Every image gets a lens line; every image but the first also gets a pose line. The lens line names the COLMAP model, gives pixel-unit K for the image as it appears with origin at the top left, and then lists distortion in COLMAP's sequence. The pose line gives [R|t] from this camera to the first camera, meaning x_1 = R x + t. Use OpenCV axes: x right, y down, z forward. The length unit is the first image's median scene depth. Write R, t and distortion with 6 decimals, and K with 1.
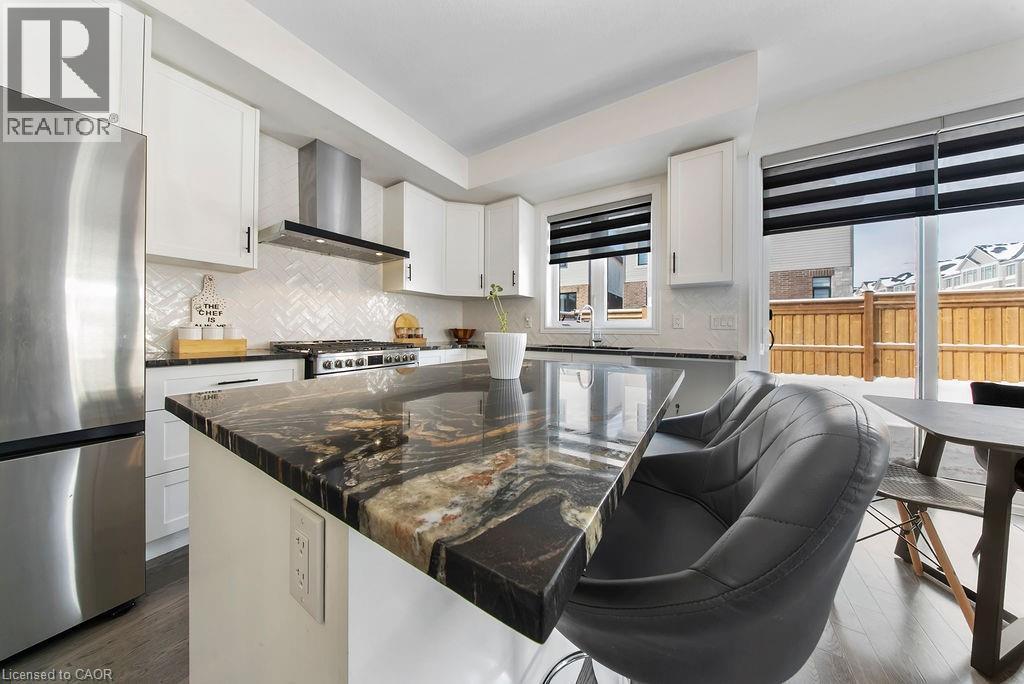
lens RADIAL K [[300.7, 0, 512.5], [0, 300.7, 334.2], [0, 0, 1]] dist [-0.001514, -0.000218]
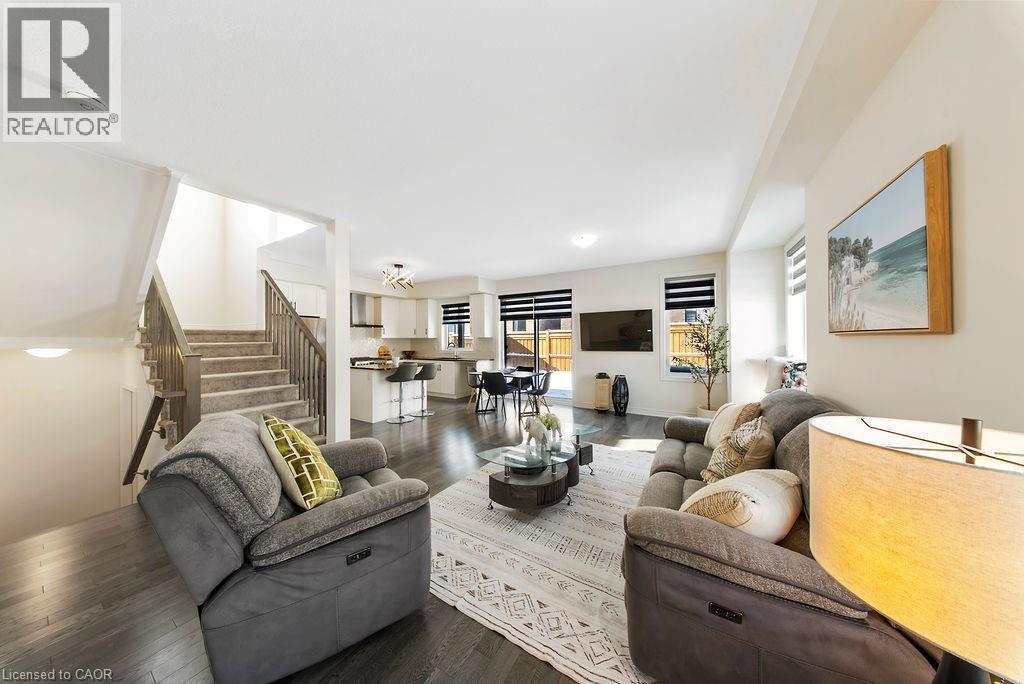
lens RADIAL K [[303.1, 0, 512.0], [0, 303.1, 342.0], [0, 0, 1]] dist [-0.000363, -0.000039]
pose [[0.999605, -0.013084, 0.024863, 0.690182], [0.013279, 0.999882, -0.007669, -0.071289], [-0.024759, 0.007997, 0.999661, -1.632861]]
